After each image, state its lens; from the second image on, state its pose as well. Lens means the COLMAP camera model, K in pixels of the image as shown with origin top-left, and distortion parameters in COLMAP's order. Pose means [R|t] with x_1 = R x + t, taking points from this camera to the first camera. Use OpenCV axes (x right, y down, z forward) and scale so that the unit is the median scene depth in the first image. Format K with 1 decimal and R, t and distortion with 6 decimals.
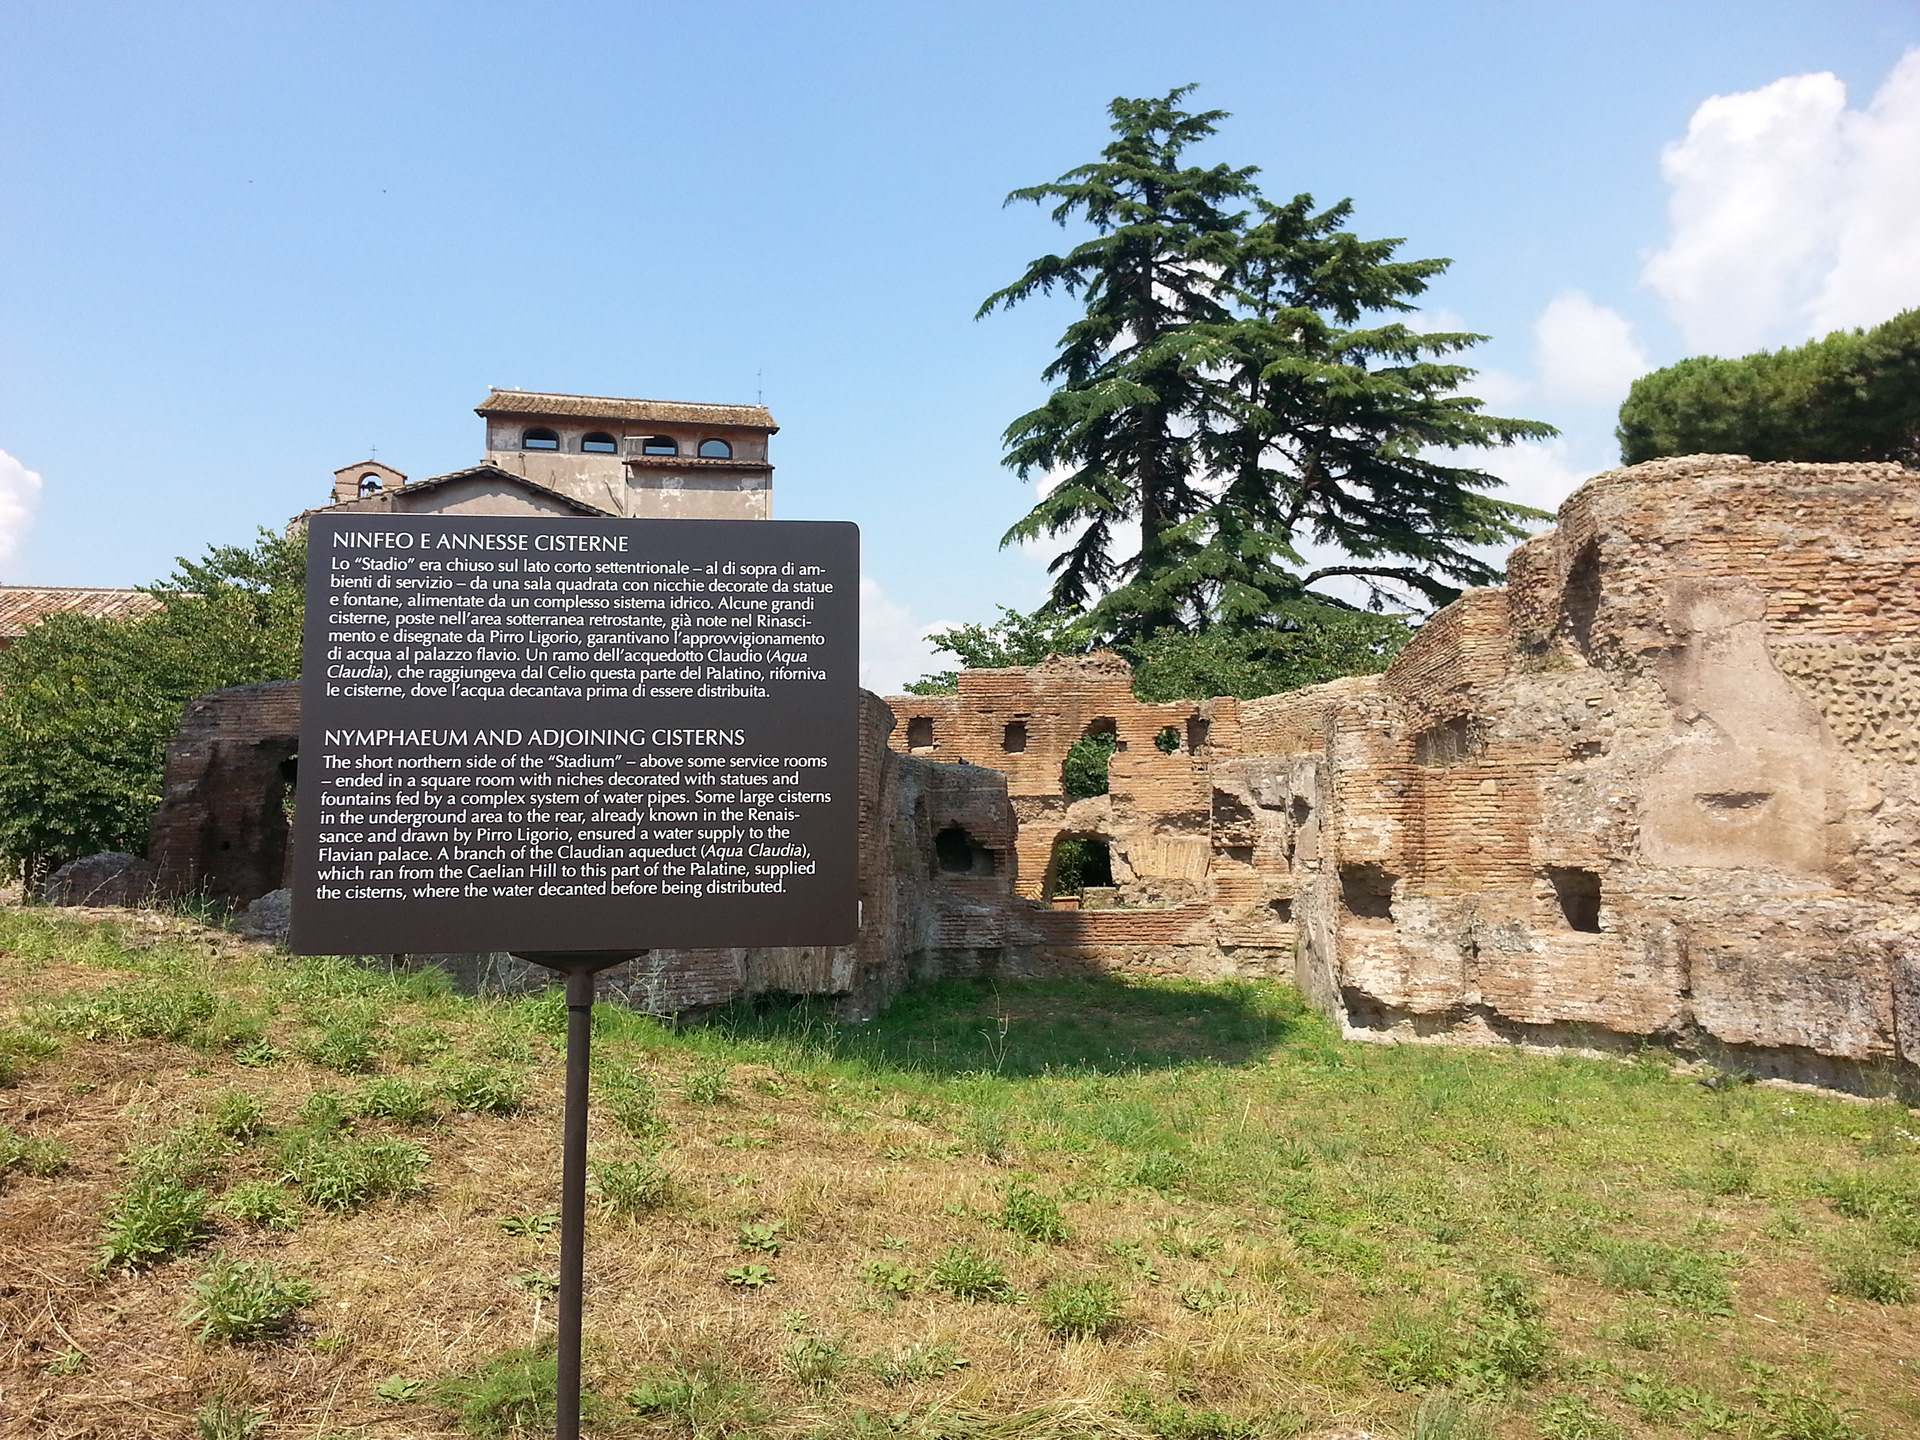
lens RADIAL K [[1547.2, 0, 971.0], [0, 1547.2, 730.3], [0, 0, 1]] dist [0.040910, -0.021358]
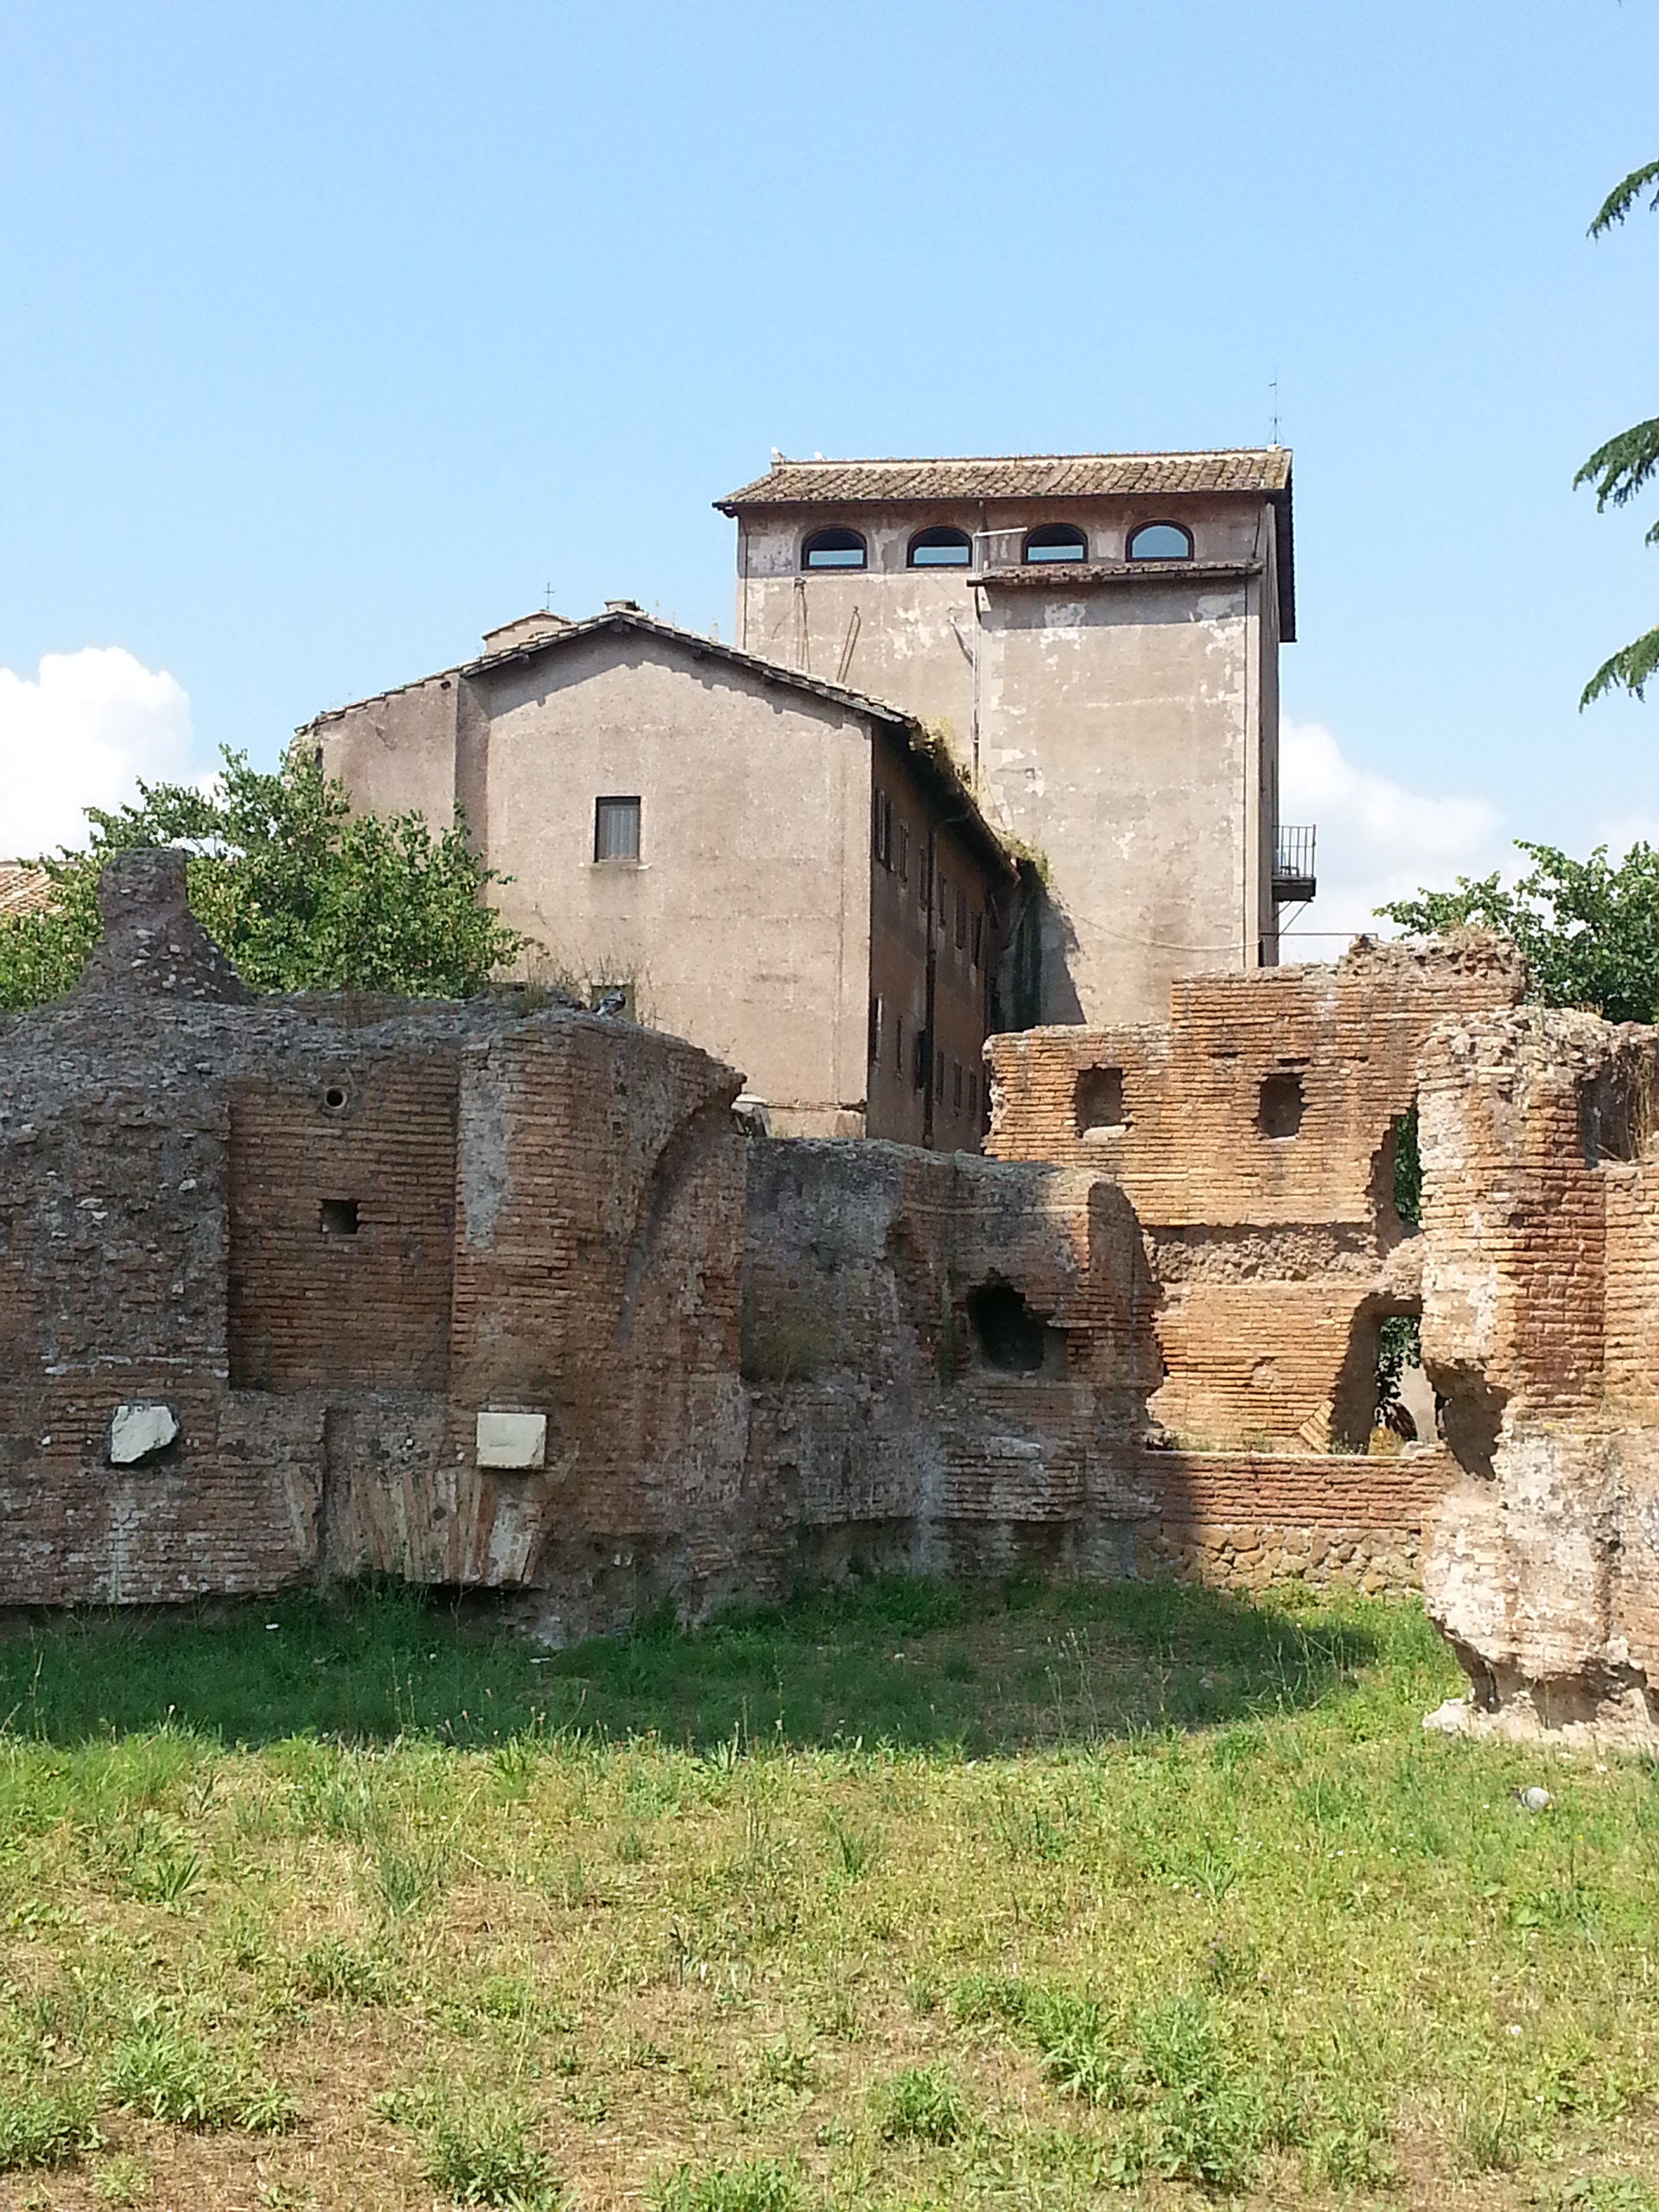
lens RADIAL K [[3107.7, 0, 873.4], [0, 3107.7, 1143.9], [0, 0, 1]] dist [0.050196, 0.000000]
pose [[0.937027, -0.004821, -0.349224, 0.309585], [0.010332, 0.999850, 0.013918, 0.001732], [0.349104, -0.016650, 0.936936, 0.024087]]
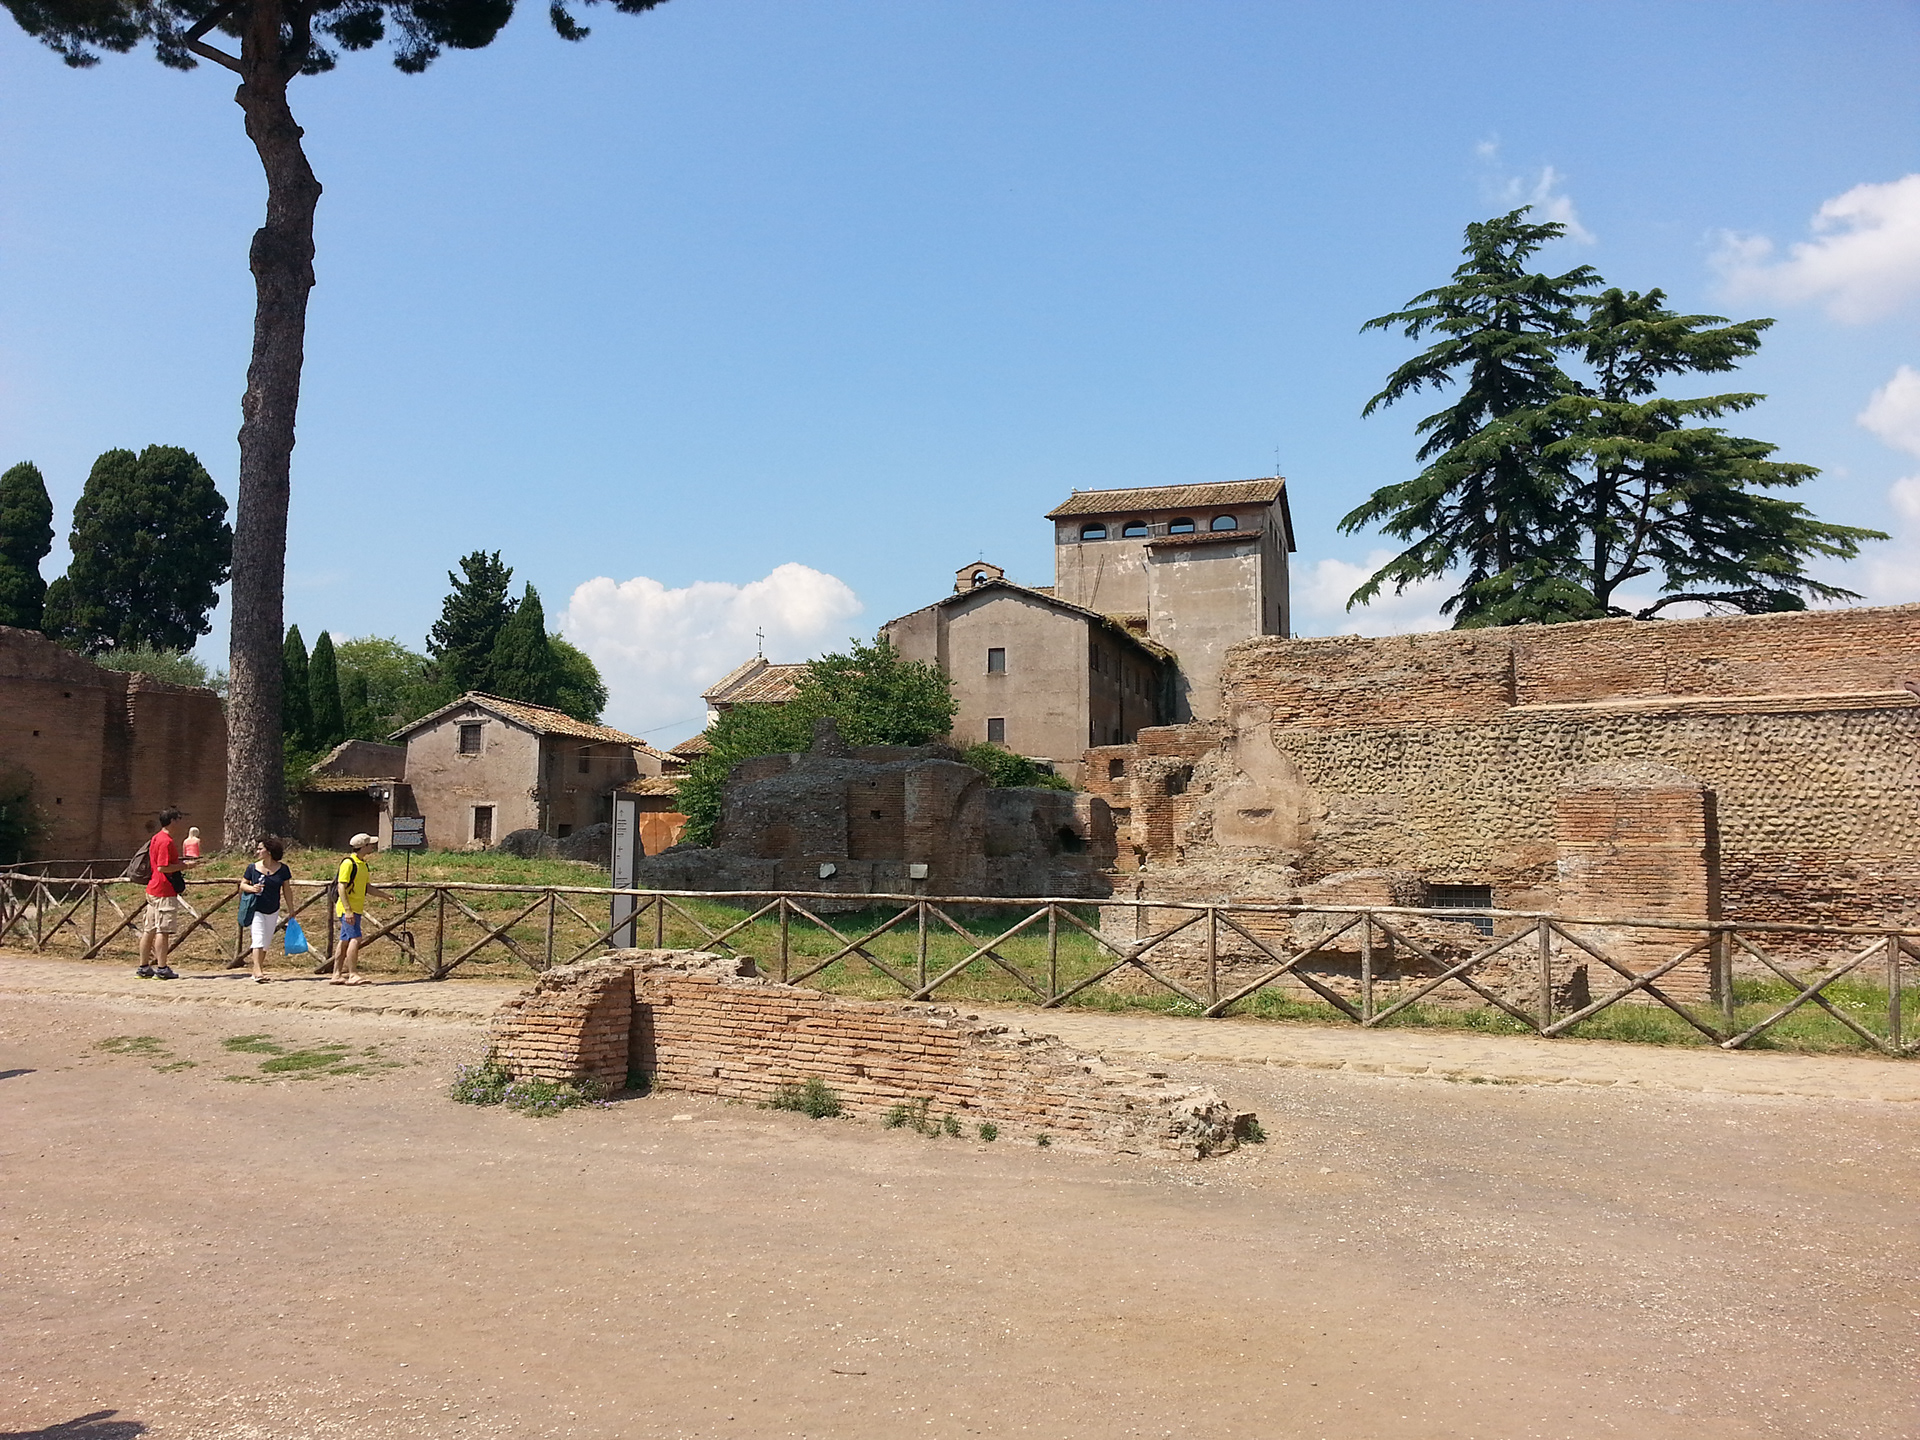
lens RADIAL K [[1547.2, 0, 973.0], [0, 1547.2, 706.2], [0, 0, 1]] dist [0.040910, -0.021358]
pose [[0.878641, -0.046868, -0.475177, 0.748043], [0.041624, 0.998901, -0.021558, -0.043027], [0.475665, -0.000837, 0.879626, -0.619048]]
